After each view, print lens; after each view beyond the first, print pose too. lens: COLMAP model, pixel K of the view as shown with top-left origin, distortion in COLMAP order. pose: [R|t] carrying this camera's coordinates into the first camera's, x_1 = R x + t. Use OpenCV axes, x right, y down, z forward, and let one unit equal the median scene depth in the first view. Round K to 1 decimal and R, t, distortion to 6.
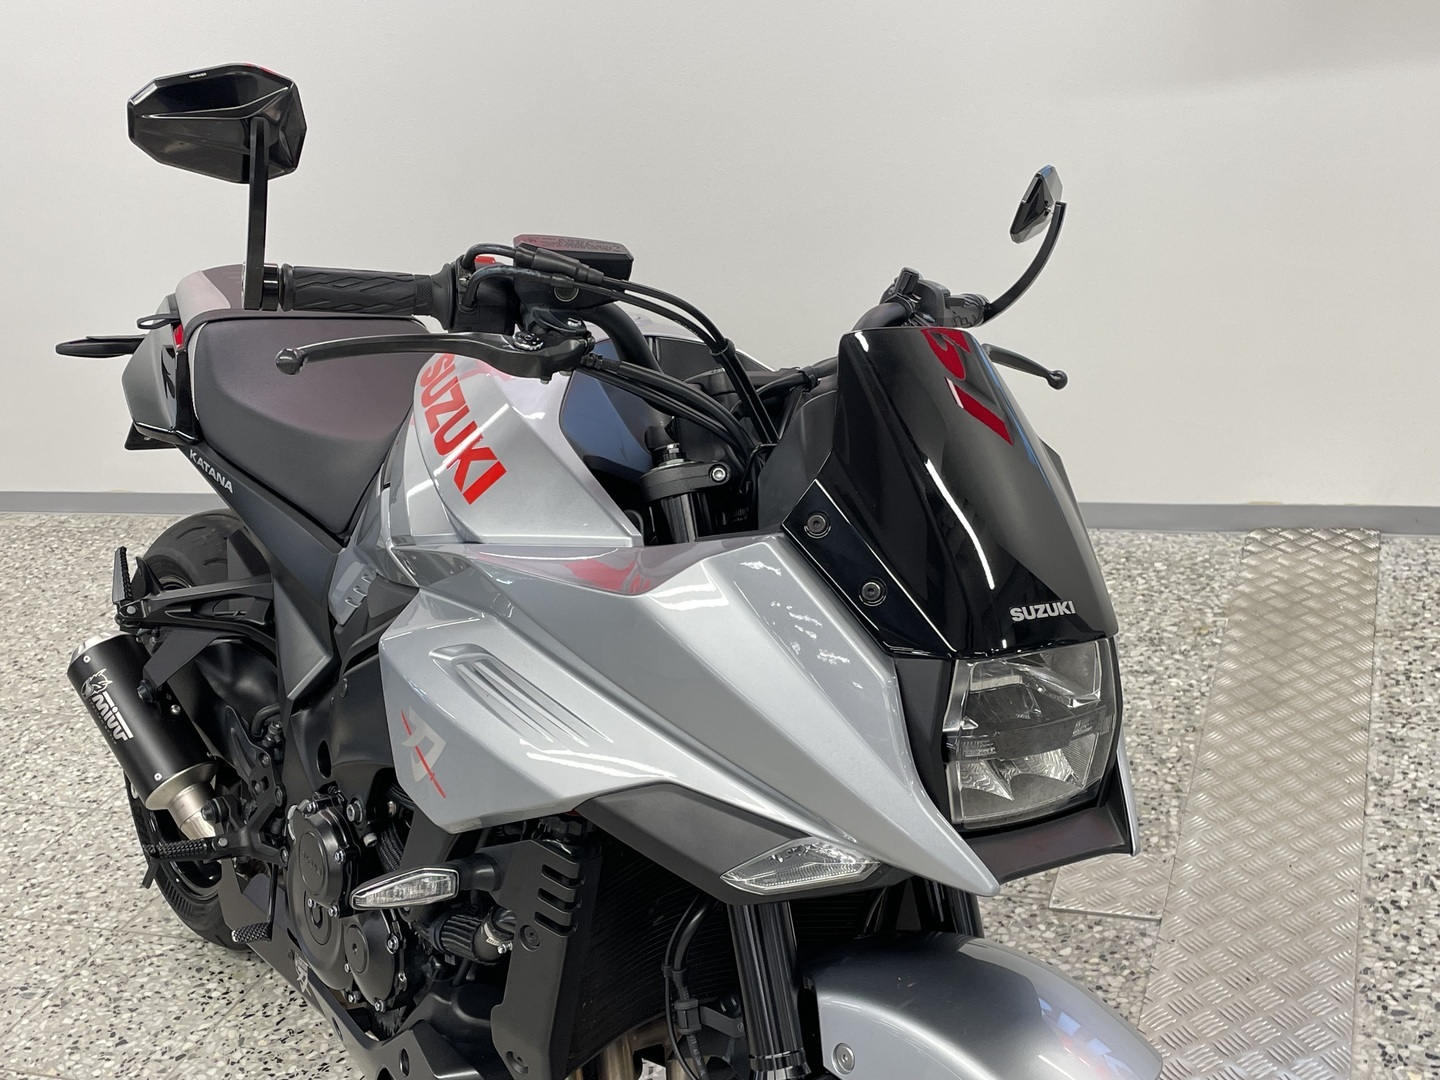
lens RADIAL K [[1698.0, 0, 712.1], [0, 1698.0, 541.9], [0, 0, 1]] dist [0.057762, 0.000000]
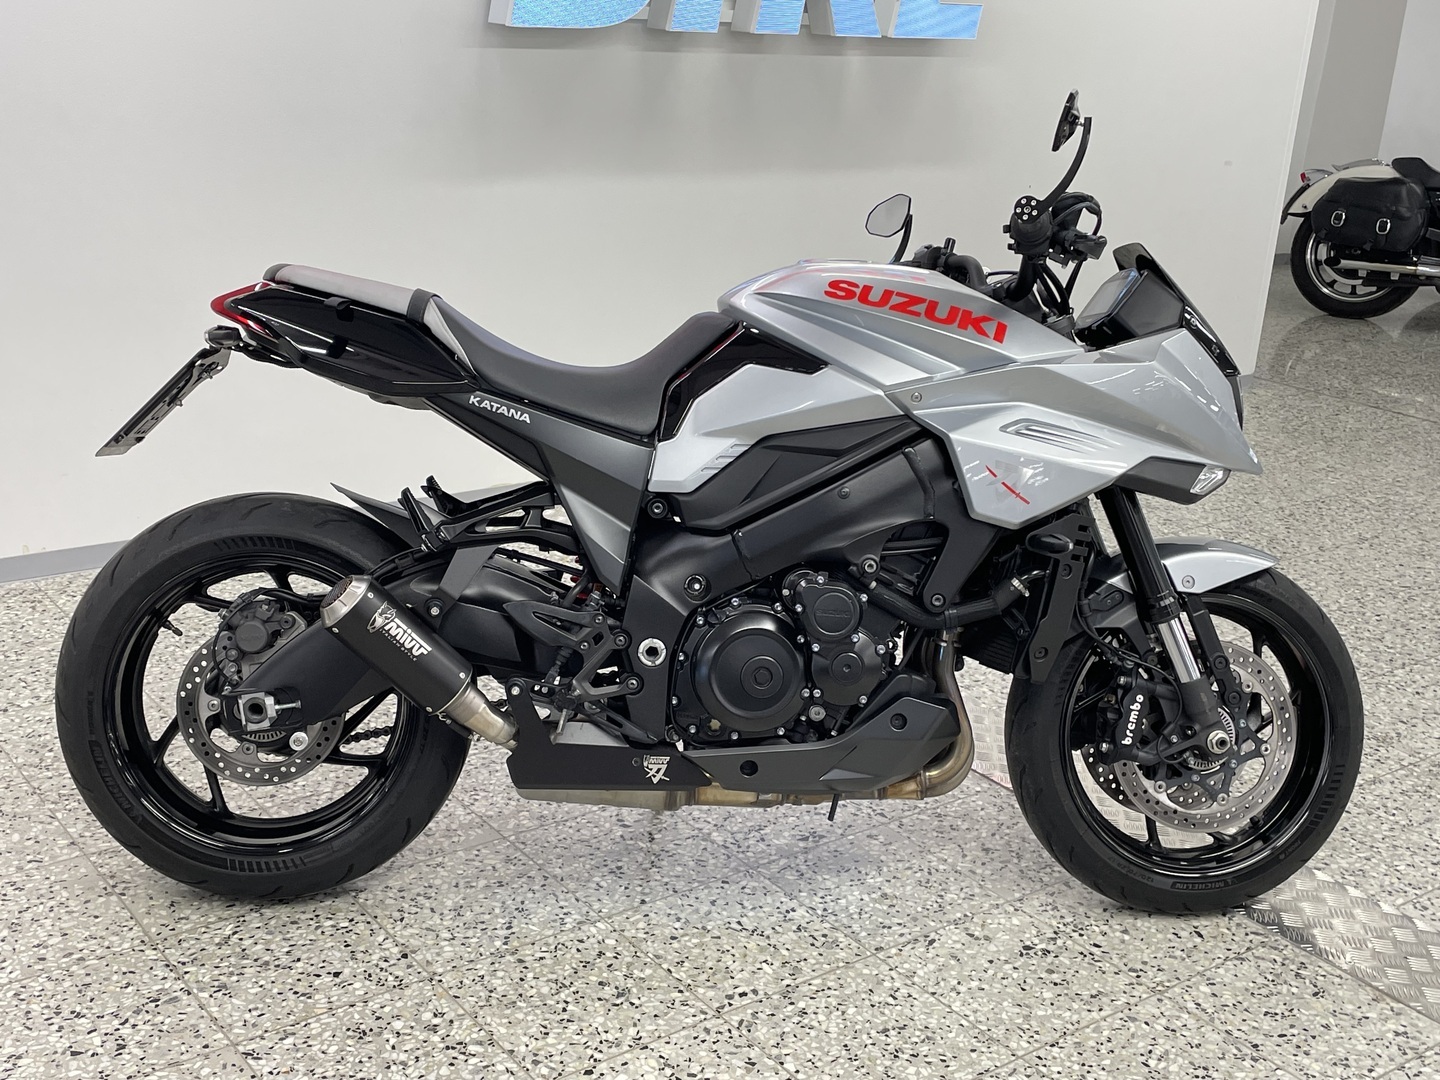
lens RADIAL K [[1698.0, 0, 678.6], [0, 1698.0, 552.3], [0, 0, 1]] dist [0.057762, 0.000000]
pose [[0.527726, -0.119254, 0.841002, -1.138957], [0.198619, 0.979972, 0.014328, 0.061493], [-0.825867, 0.159478, 0.540843, 0.206914]]
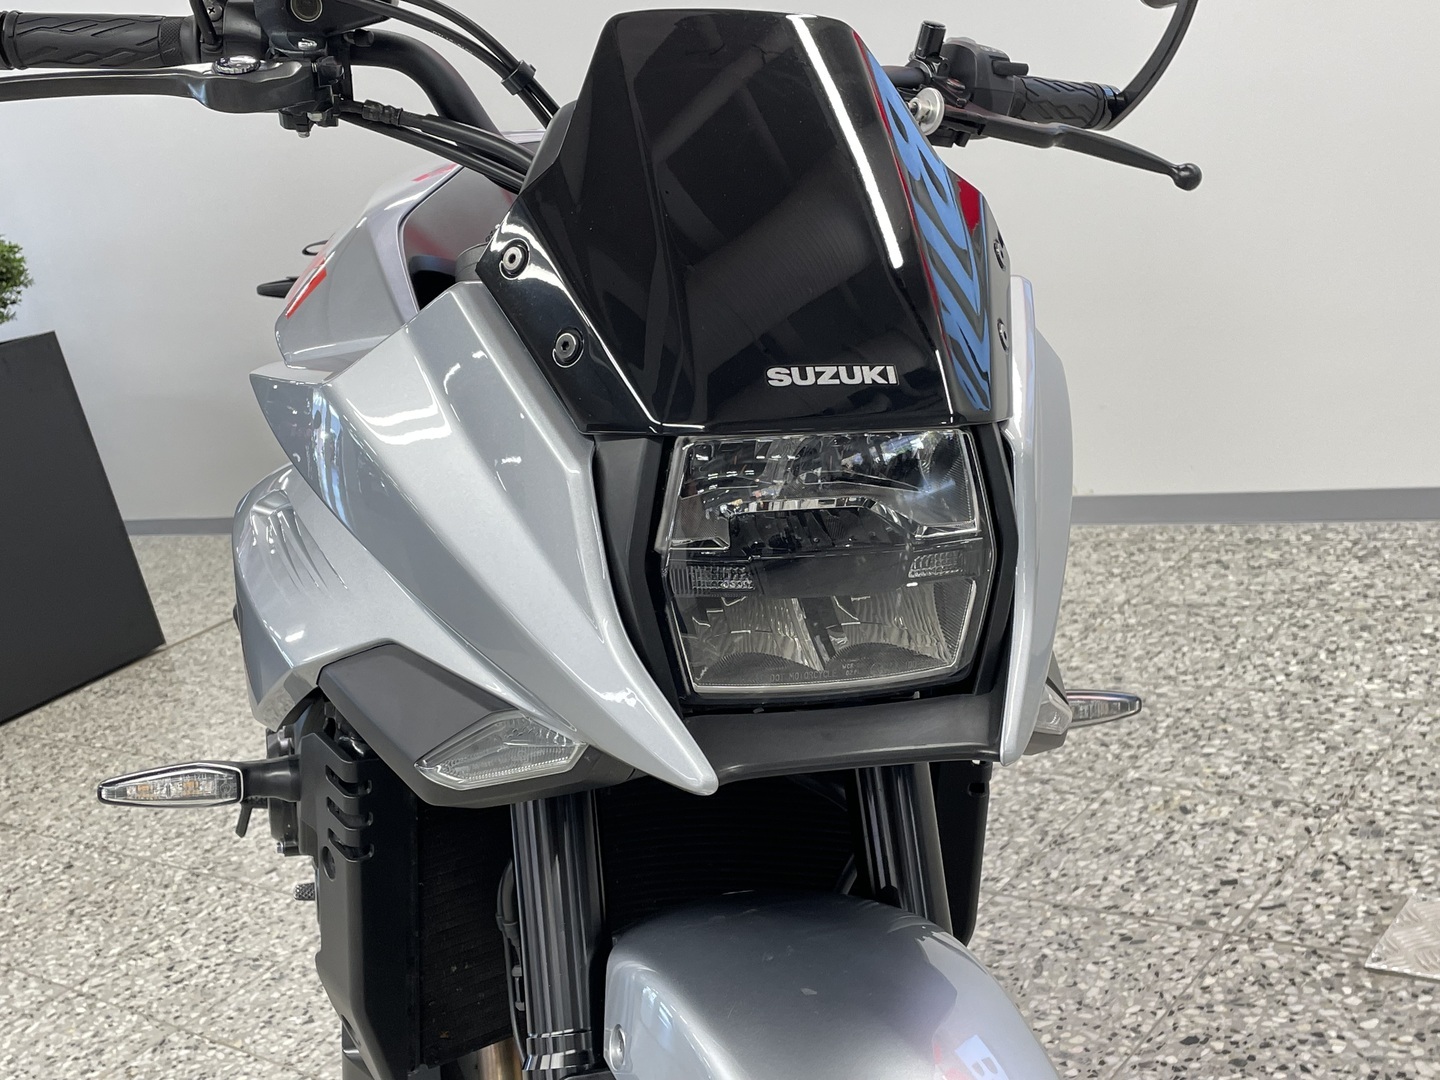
lens RADIAL K [[1698.0, 0, 709.0], [0, 1698.0, 539.0], [0, 0, 1]] dist [0.057762, 0.000000]
pose [[0.934730, -0.000651, -0.355358, 0.201346], [-0.017883, 0.998645, -0.048869, 0.071751], [0.354908, 0.052034, 0.933452, 0.195074]]
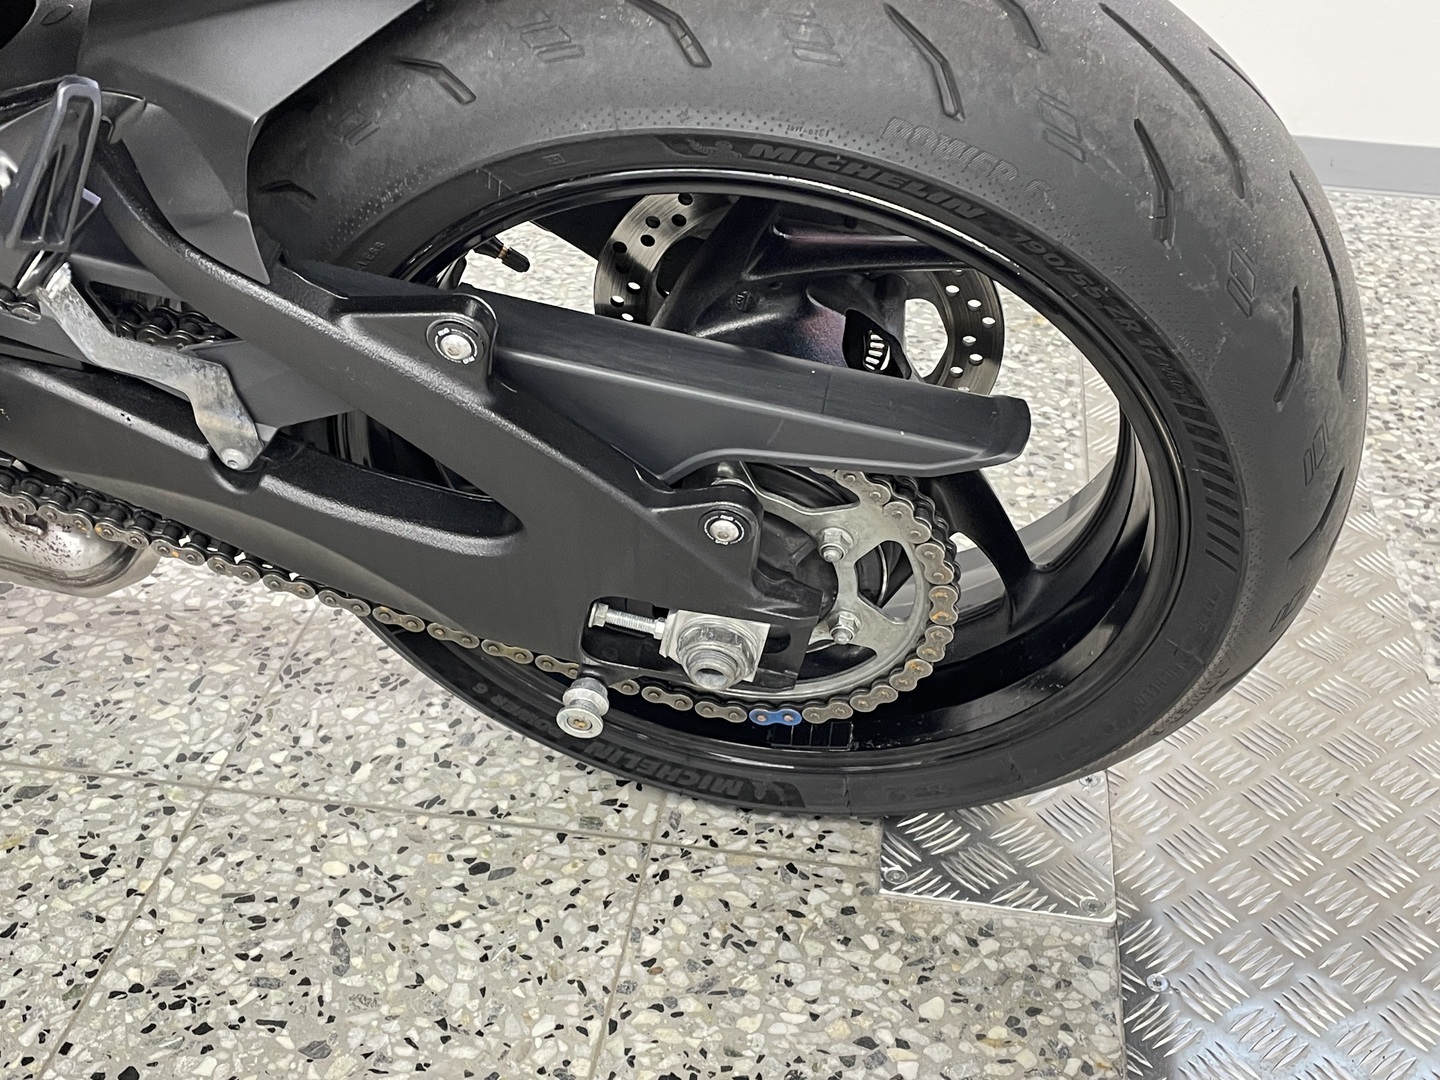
lens RADIAL K [[1740.1, 0, 719.3], [0, 1740.1, 554.0], [0, 0, 1]] dist [0.074234, 0.000000]
pose [[0.961211, 0.018879, 0.275166, 0.021823], [-0.070345, 0.981441, 0.178393, 0.041552], [-0.266692, -0.190830, 0.944701, 0.589069]]
